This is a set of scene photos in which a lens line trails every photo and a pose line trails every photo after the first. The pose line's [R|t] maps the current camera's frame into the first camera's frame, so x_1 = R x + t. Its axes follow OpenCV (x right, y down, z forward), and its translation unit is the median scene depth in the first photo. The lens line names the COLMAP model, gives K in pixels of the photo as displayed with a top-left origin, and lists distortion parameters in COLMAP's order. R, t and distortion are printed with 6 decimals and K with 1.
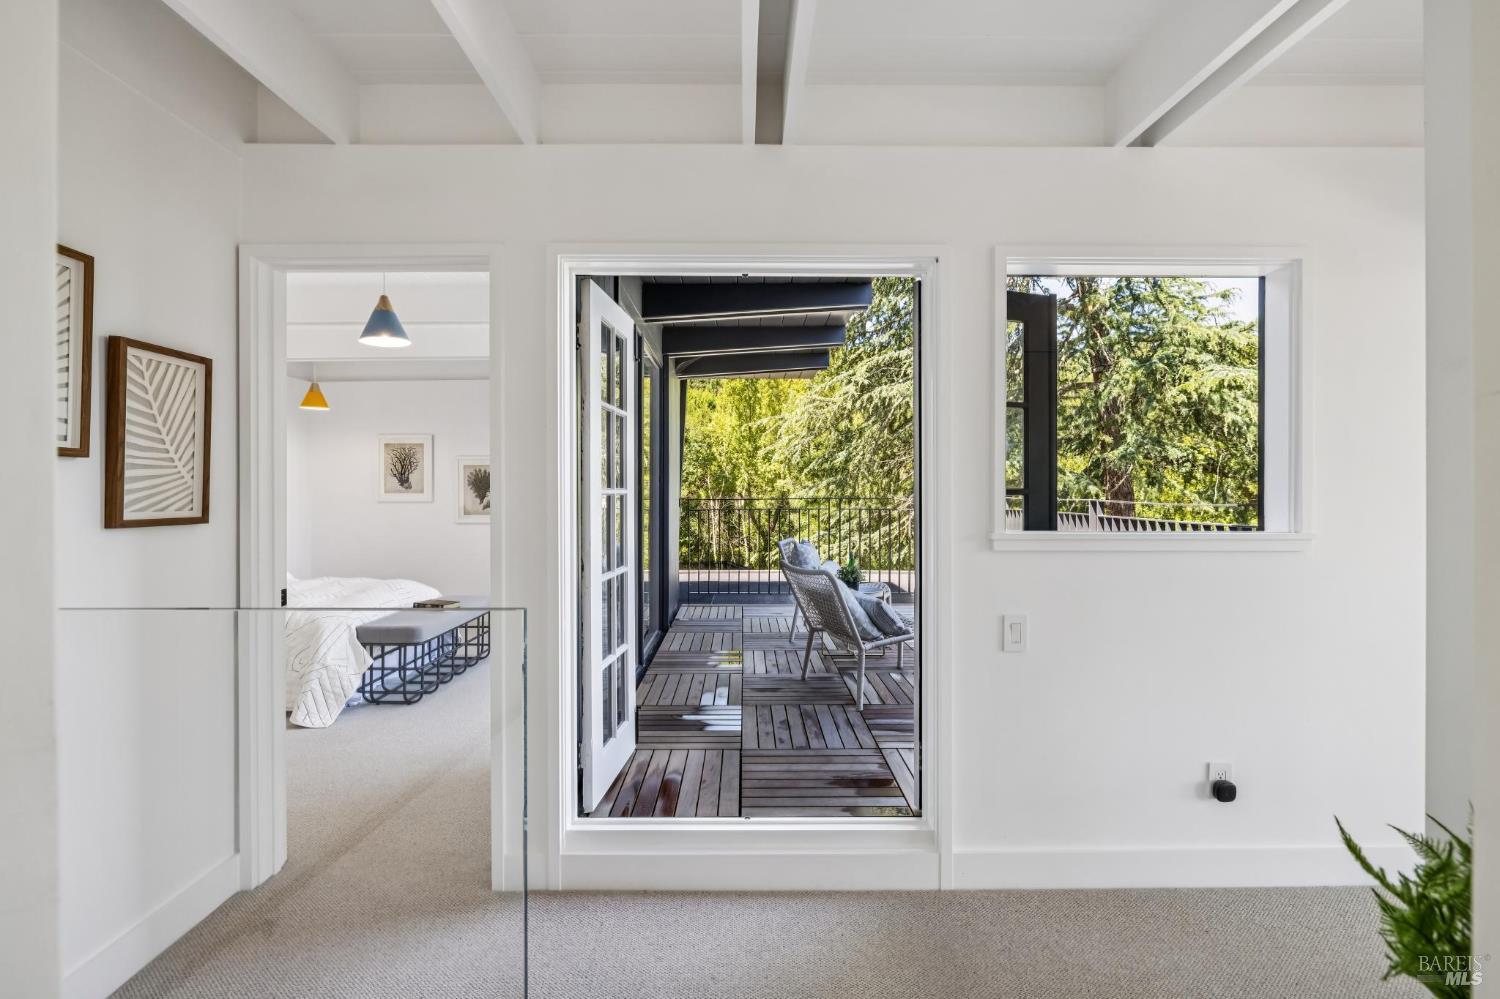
lens RADIAL K [[631.1, 0, 750.0], [0, 631.1, 499.5], [0, 0, 1]] dist [0.000992, -0.007472]
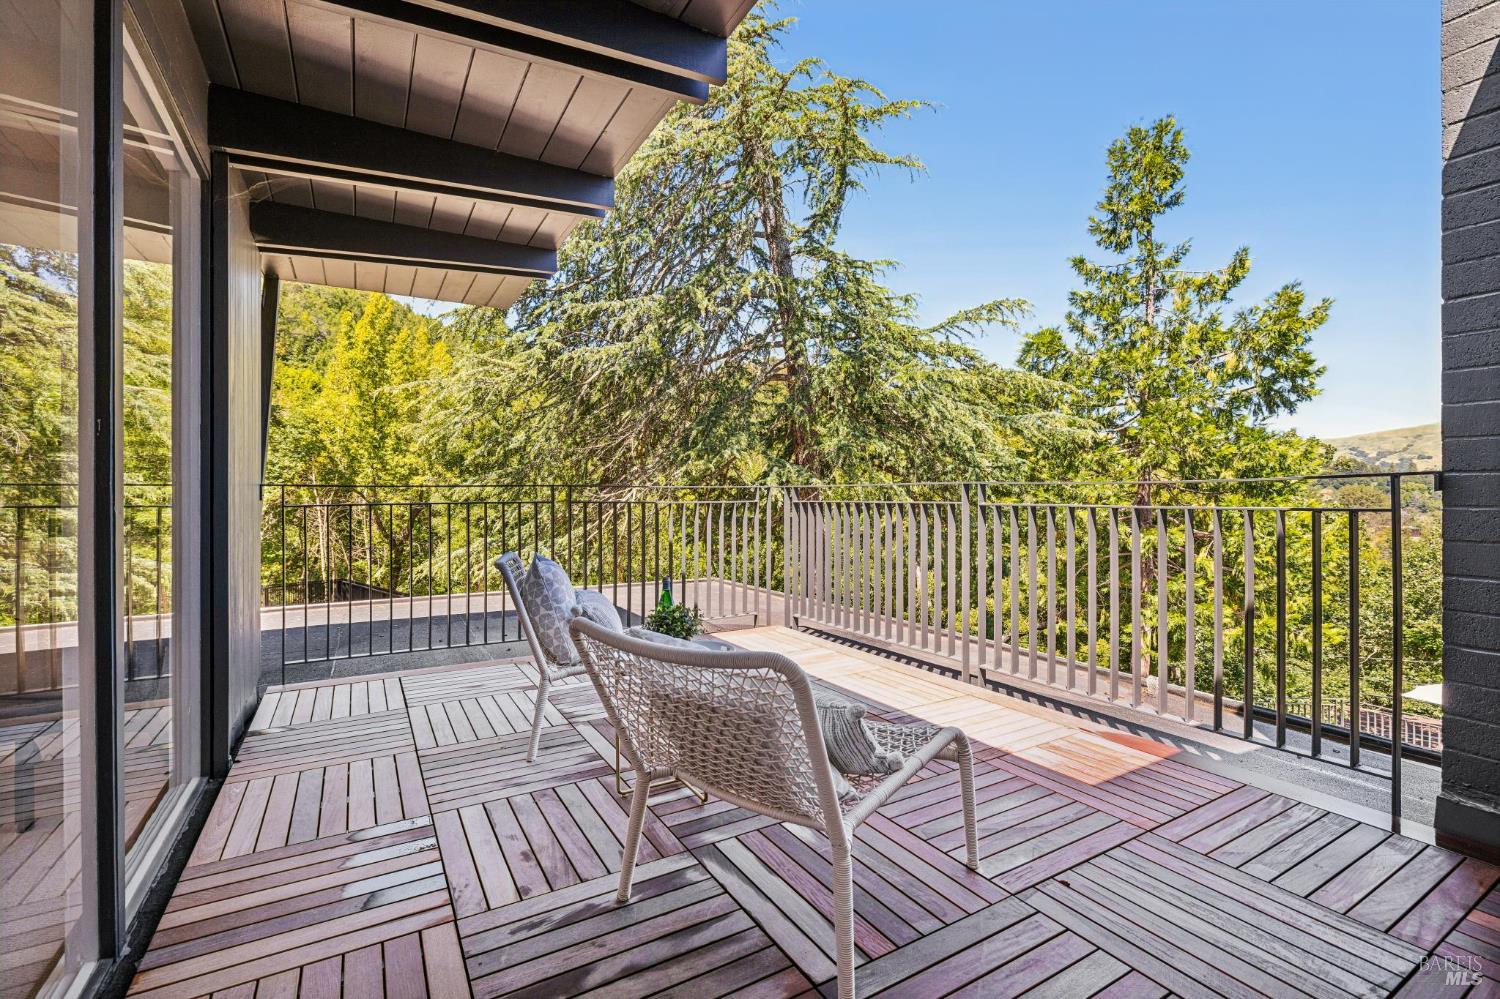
lens RADIAL K [[658.0, 0, 750.0], [0, 658.0, 499.5], [0, 0, 1]] dist [-0.014846, 0.000063]
pose [[0.865903, -0.003280, 0.500202, -0.012125], [0.004545, 0.999989, -0.001310, 0.005510], [-0.500192, 0.003408, 0.865908, 0.129074]]
